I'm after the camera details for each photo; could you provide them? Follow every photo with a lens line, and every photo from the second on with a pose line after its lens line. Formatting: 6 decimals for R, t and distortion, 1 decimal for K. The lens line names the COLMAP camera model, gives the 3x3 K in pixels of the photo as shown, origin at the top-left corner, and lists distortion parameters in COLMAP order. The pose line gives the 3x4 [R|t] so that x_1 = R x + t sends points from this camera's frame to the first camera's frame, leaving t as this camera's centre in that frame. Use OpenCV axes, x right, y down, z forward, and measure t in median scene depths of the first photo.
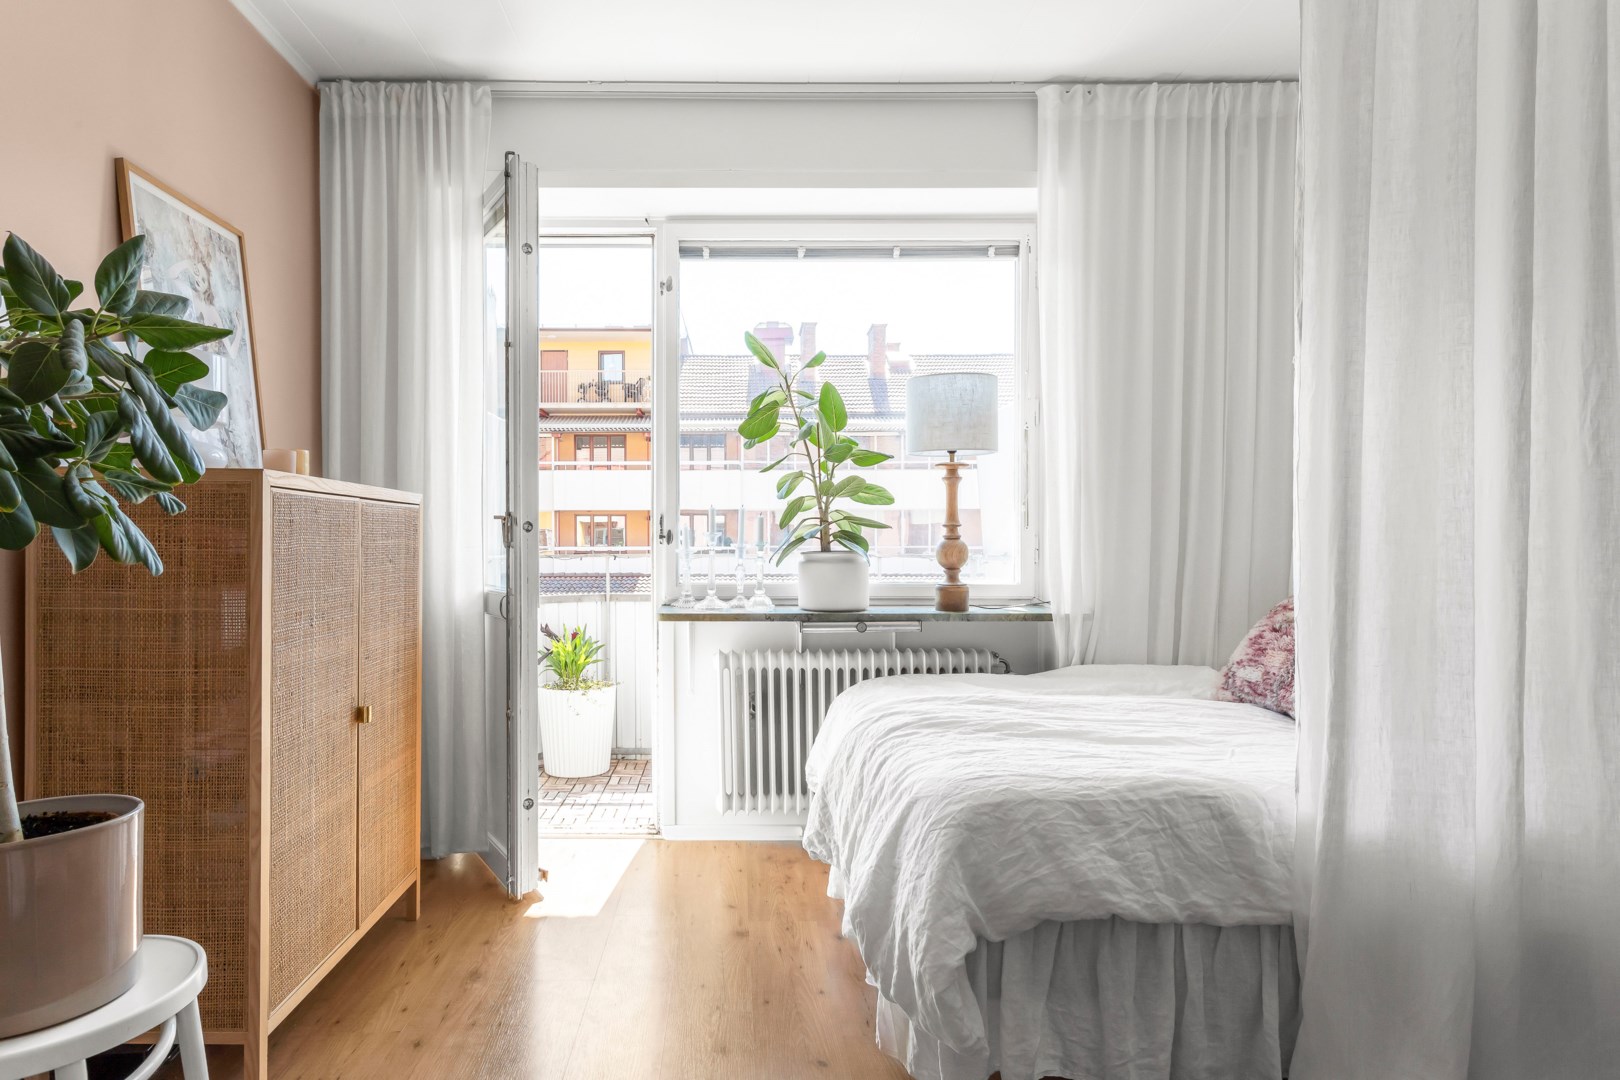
lens RADIAL K [[961.9, 0, 714.2], [0, 961.9, 547.7], [0, 0, 1]] dist [-0.001941, 0.013147]
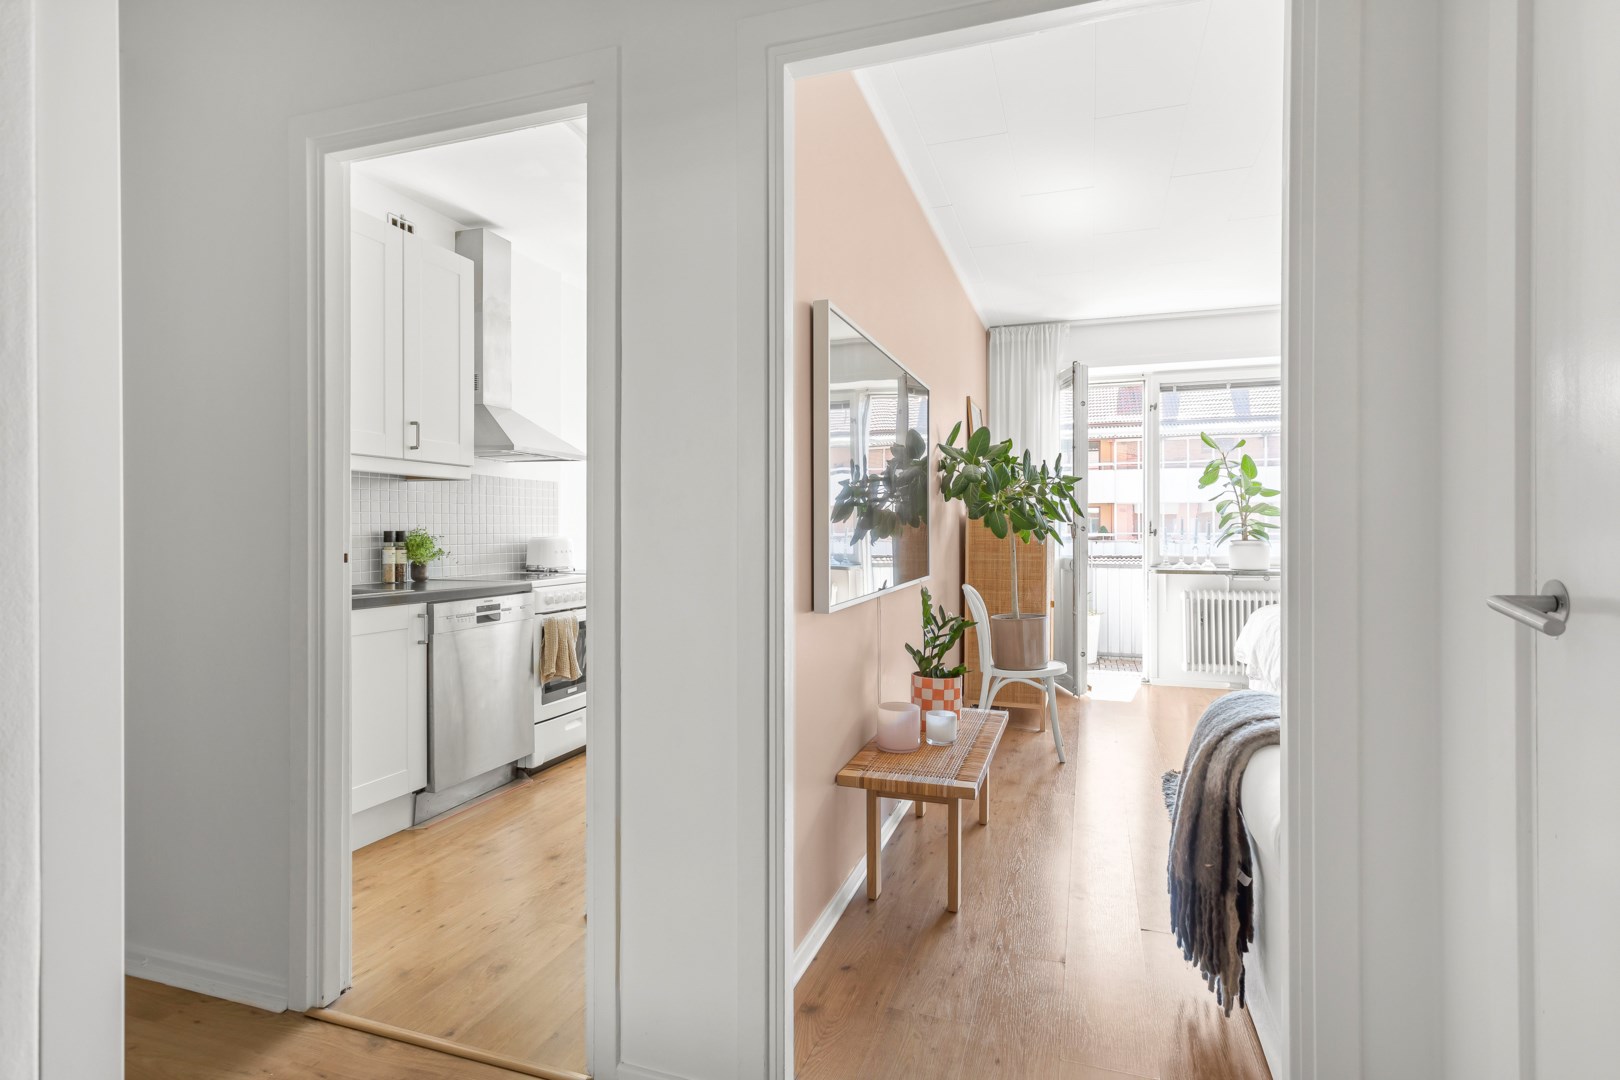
lens RADIAL K [[803.5, 0, 805.1], [0, 803.5, 529.7], [0, 0, 1]] dist [-0.001398, 0.000466]
pose [[0.947571, -0.001165, -0.319543, -0.218032], [-0.000552, 0.999986, -0.005284, -0.008700], [0.319545, 0.005183, 0.947557, -0.873070]]
